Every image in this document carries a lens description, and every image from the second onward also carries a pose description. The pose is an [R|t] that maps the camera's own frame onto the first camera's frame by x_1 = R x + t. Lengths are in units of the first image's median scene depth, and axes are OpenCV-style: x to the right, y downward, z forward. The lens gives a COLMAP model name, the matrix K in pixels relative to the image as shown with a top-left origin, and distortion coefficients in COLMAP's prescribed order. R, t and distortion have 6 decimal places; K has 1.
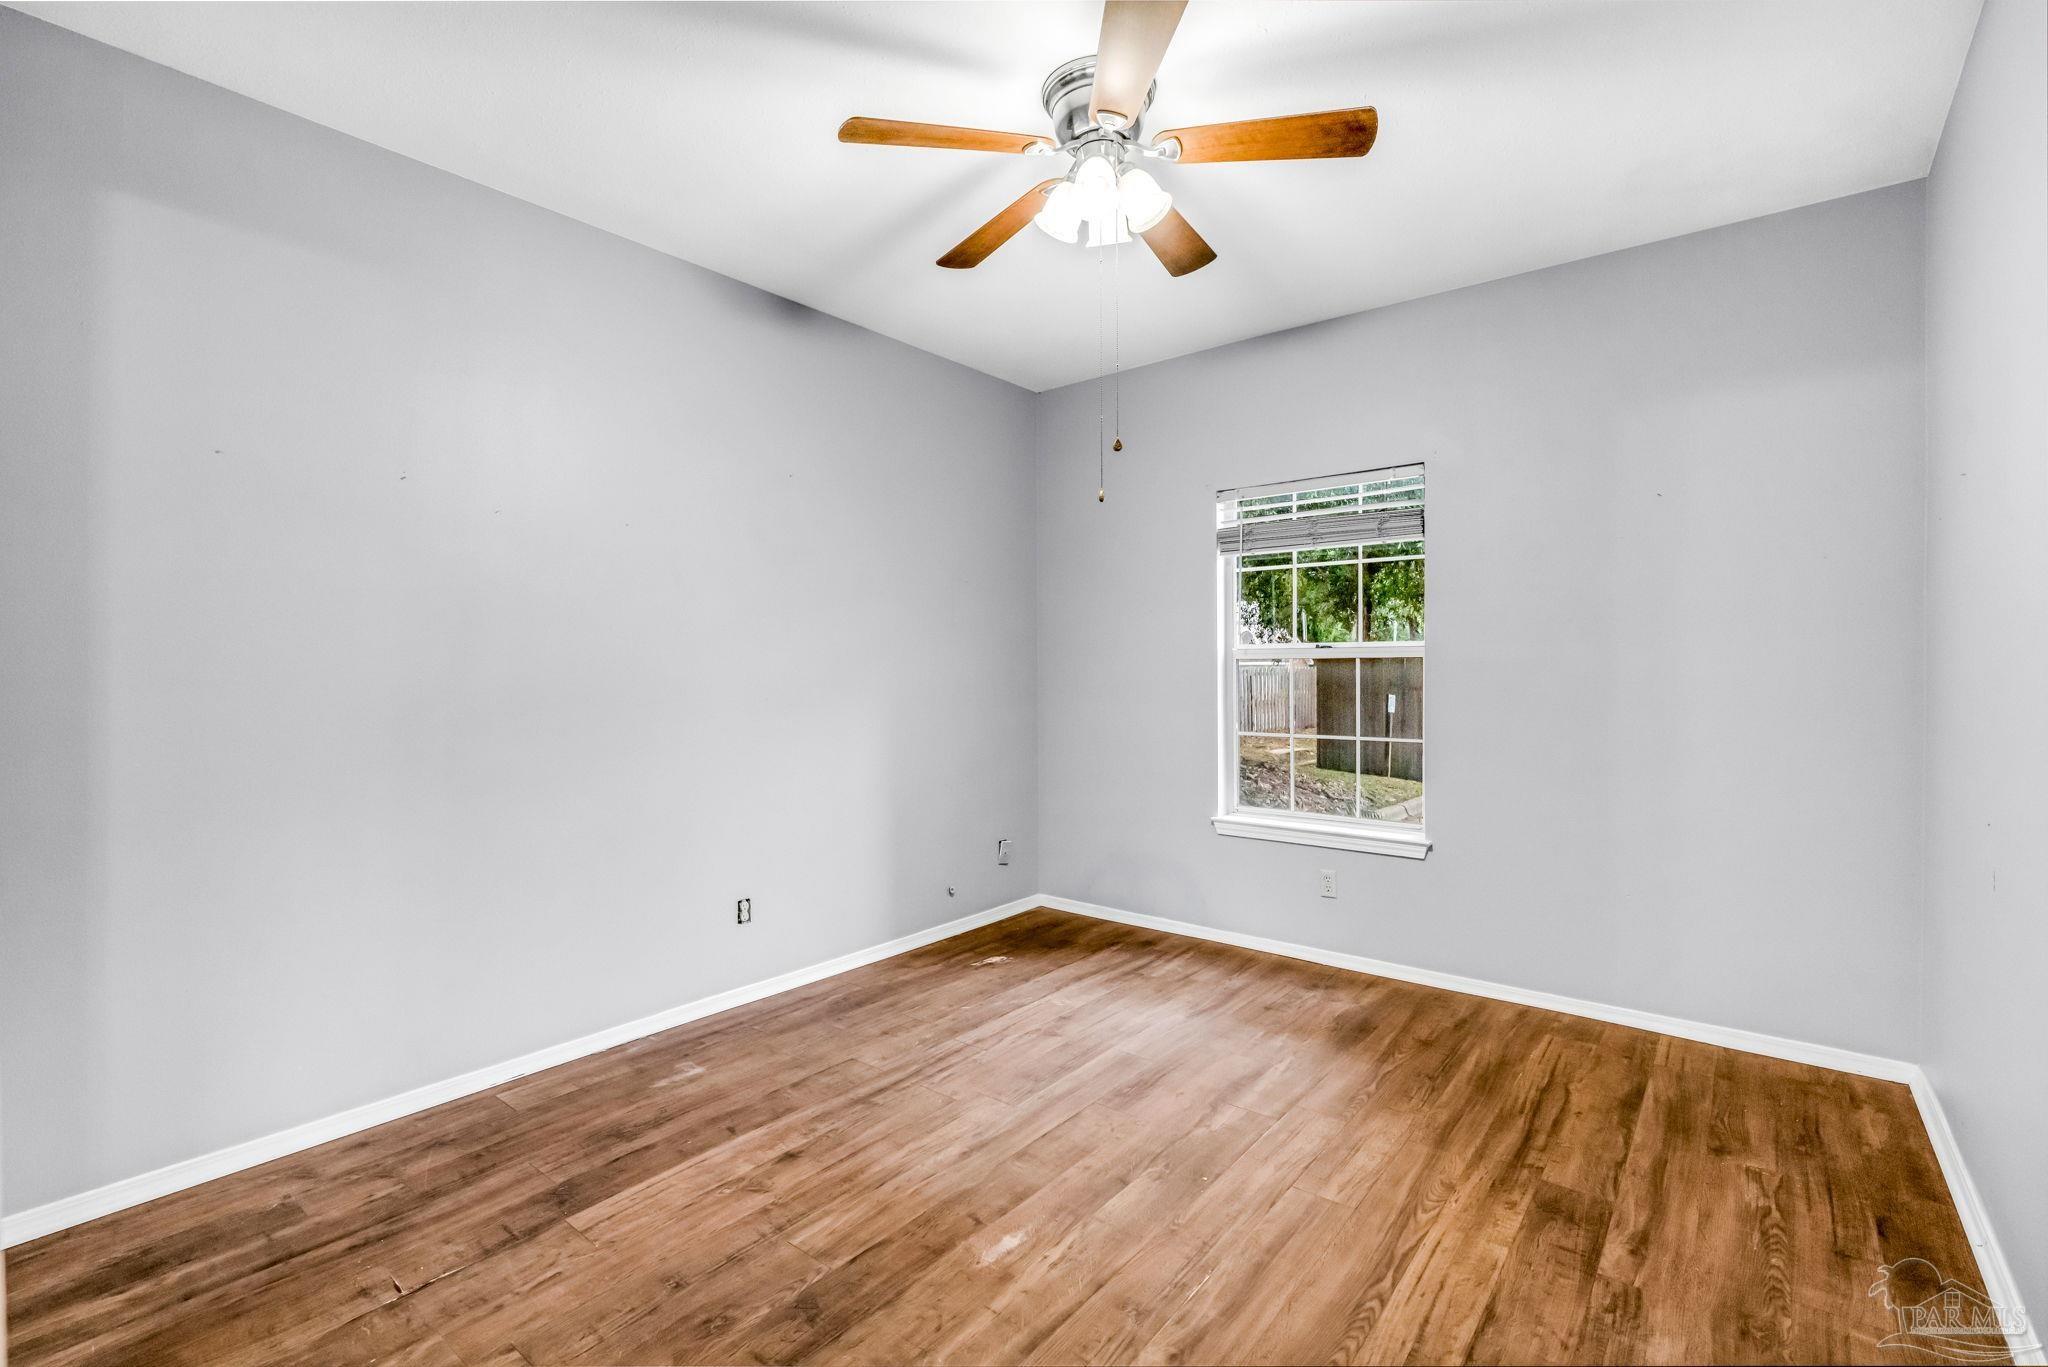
lens RADIAL K [[925.1, 0, 1019.3], [0, 925.1, 671.6], [0, 0, 1]] dist [-0.005382, 0.000800]
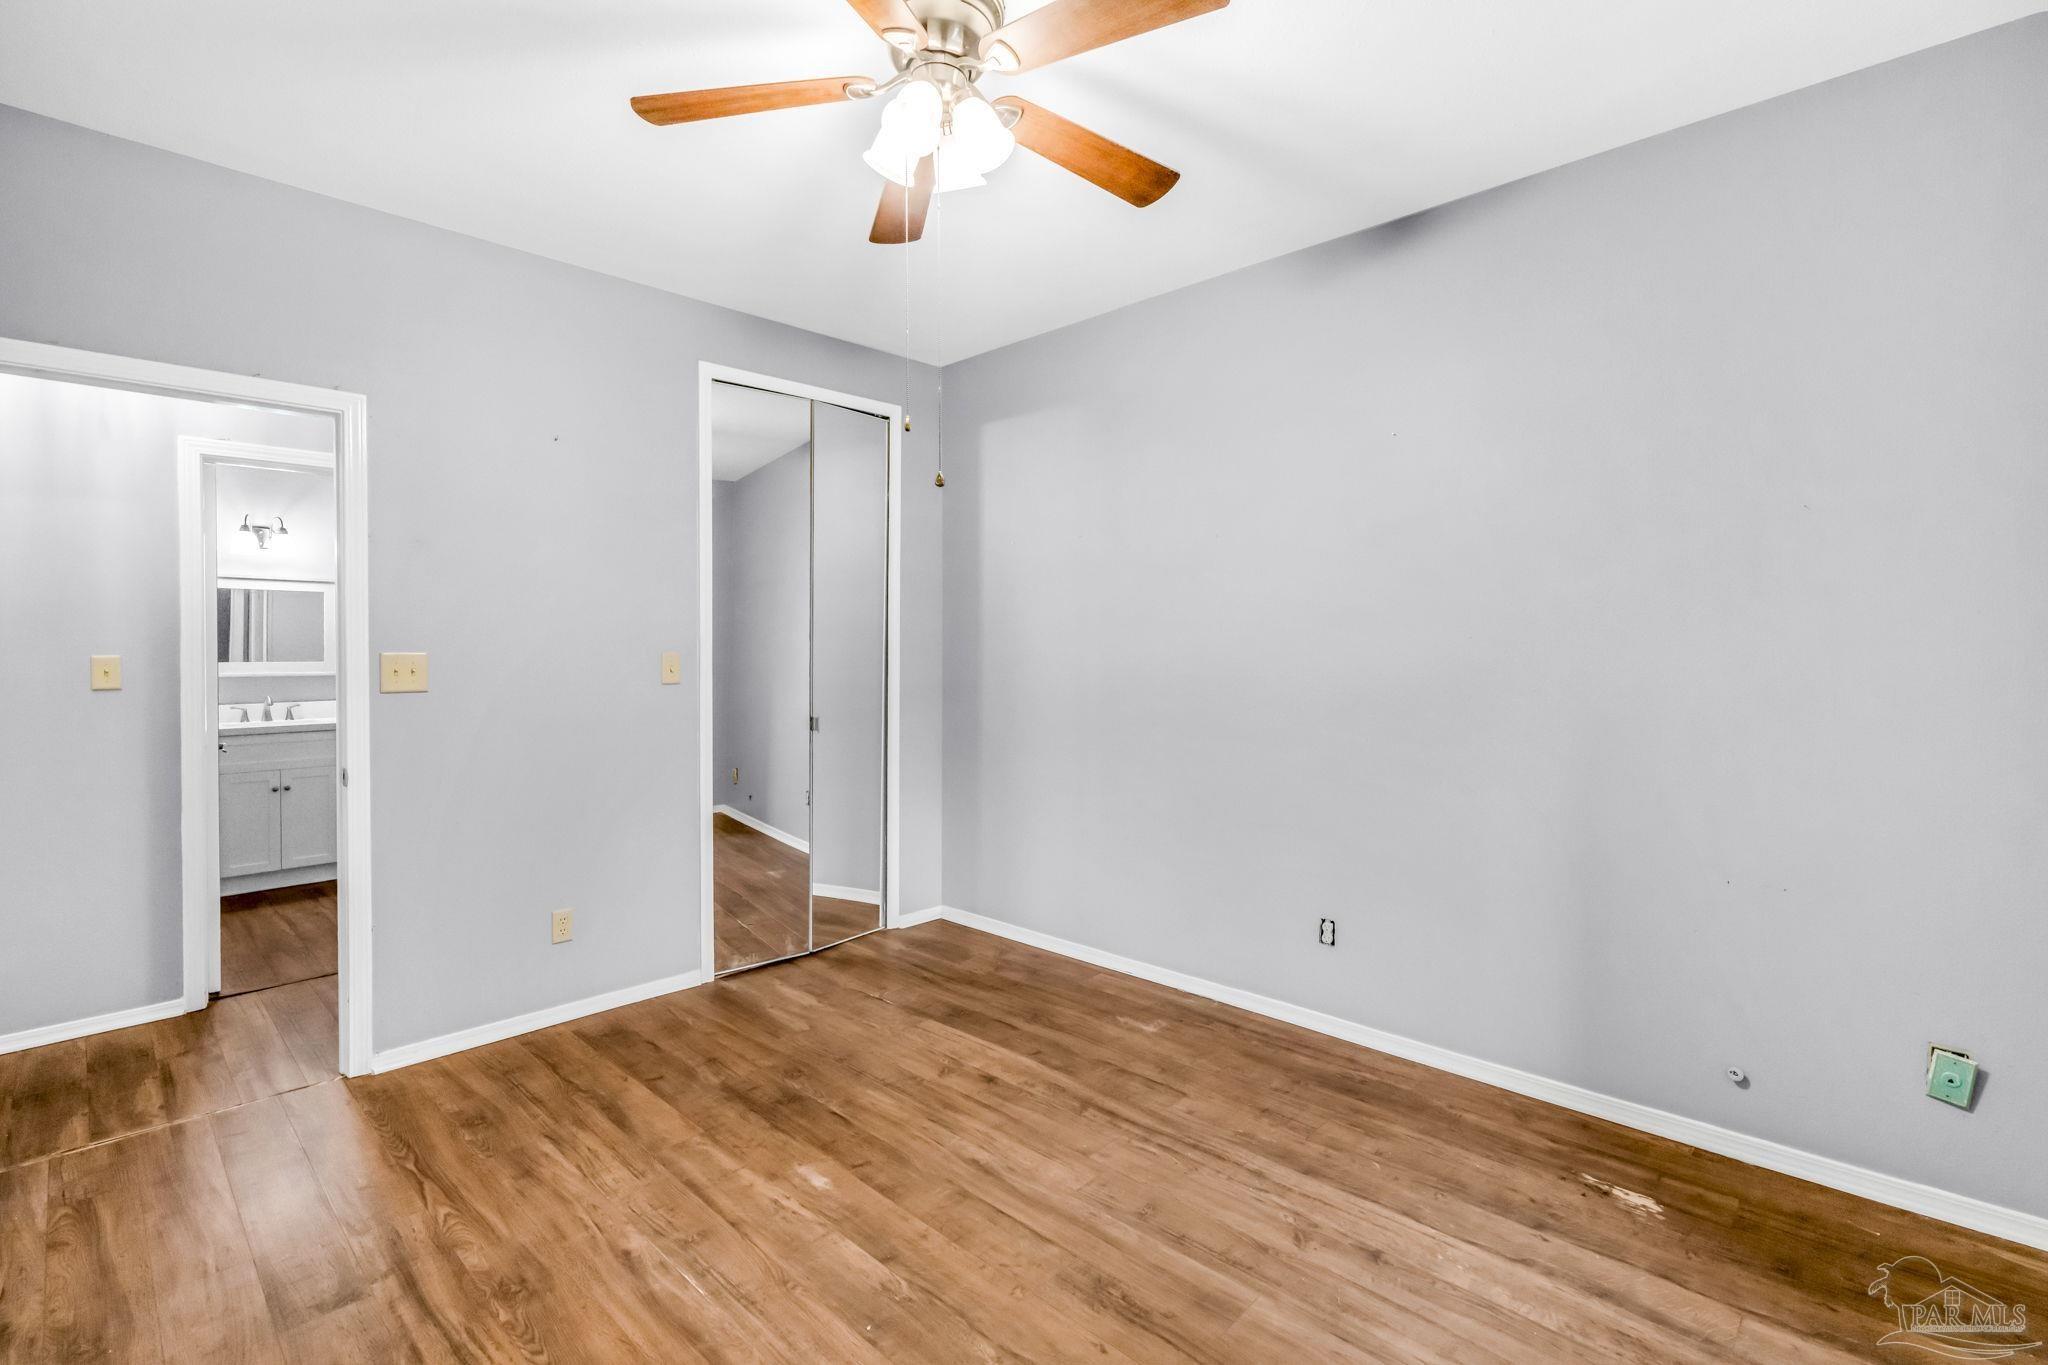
lens RADIAL K [[925.1, 0, 1021.2], [0, 925.1, 644.7], [0, 0, 1]] dist [-0.005382, 0.000800]
pose [[-0.094096, -0.003202, -0.995558, 0.868386], [0.002327, 0.999991, -0.003437, -0.028859], [0.995560, -0.002640, -0.094087, 1.072492]]
